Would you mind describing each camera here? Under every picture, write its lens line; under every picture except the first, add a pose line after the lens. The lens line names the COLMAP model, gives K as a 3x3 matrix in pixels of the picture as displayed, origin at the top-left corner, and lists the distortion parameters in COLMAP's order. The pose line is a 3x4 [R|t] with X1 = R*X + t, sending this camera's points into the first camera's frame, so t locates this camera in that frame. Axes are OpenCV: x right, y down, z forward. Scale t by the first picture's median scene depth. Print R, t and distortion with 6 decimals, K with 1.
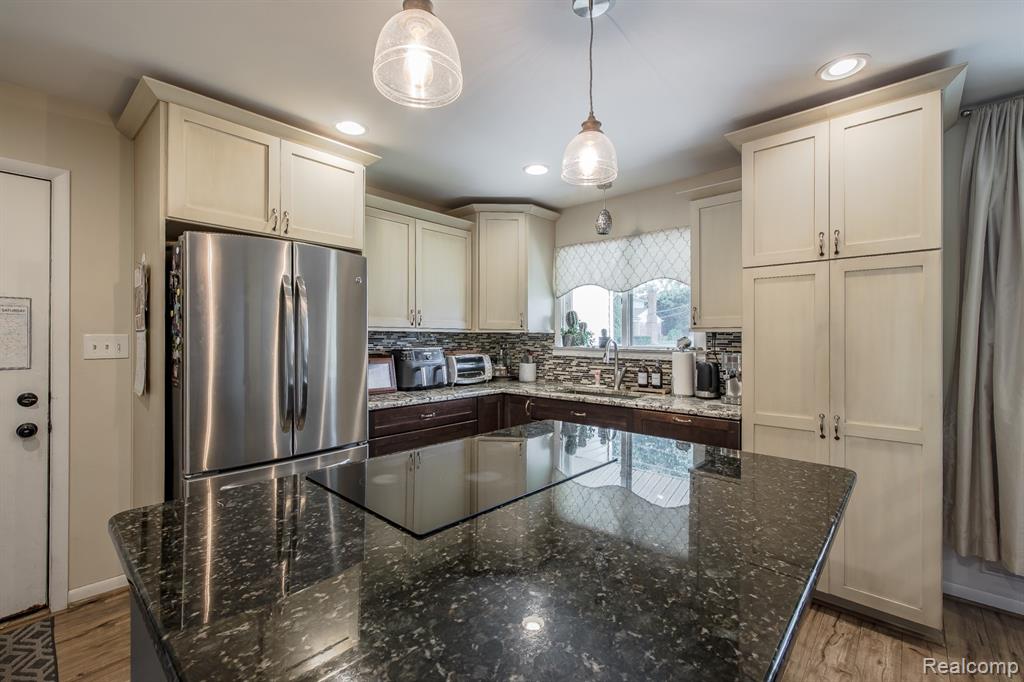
lens RADIAL K [[436.5, 0, 511.4], [0, 436.5, 337.9], [0, 0, 1]] dist [-0.001048, 0.000055]
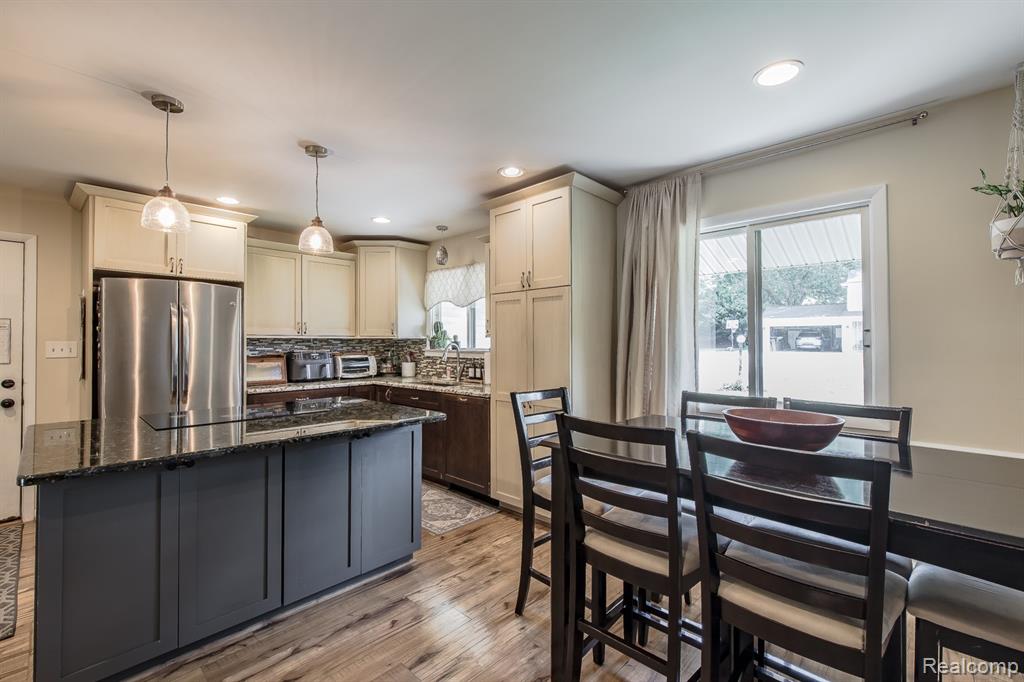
lens RADIAL K [[439.2, 0, 510.0], [0, 439.2, 339.0], [0, 0, 1]] dist [0.002329, 0.000013]
pose [[0.999860, -0.005305, -0.015858, 0.438984], [0.005187, 0.999959, -0.007479, 0.001278], [0.015897, 0.007395, 0.999846, -0.338615]]
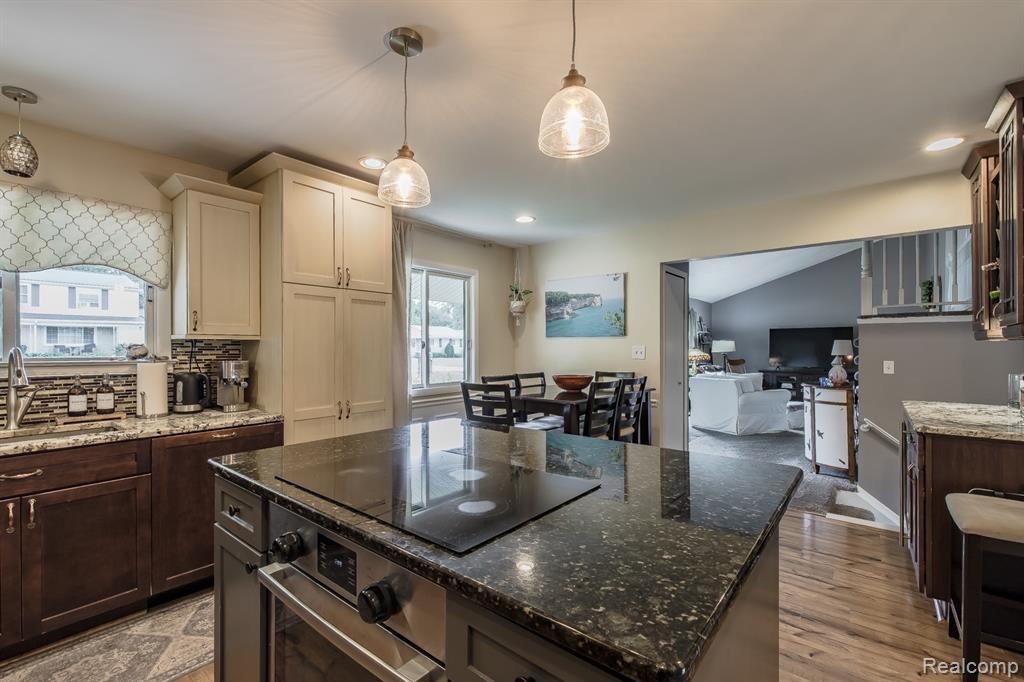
lens RADIAL K [[444.0, 0, 507.2], [0, 444.0, 346.5], [0, 0, 1]] dist [-0.000578, -0.000151]
pose [[-0.059030, -0.002396, 0.998253, -0.445071], [-0.001924, 0.999996, 0.002287, -0.000456], [-0.998254, -0.001786, -0.059034, 0.359690]]
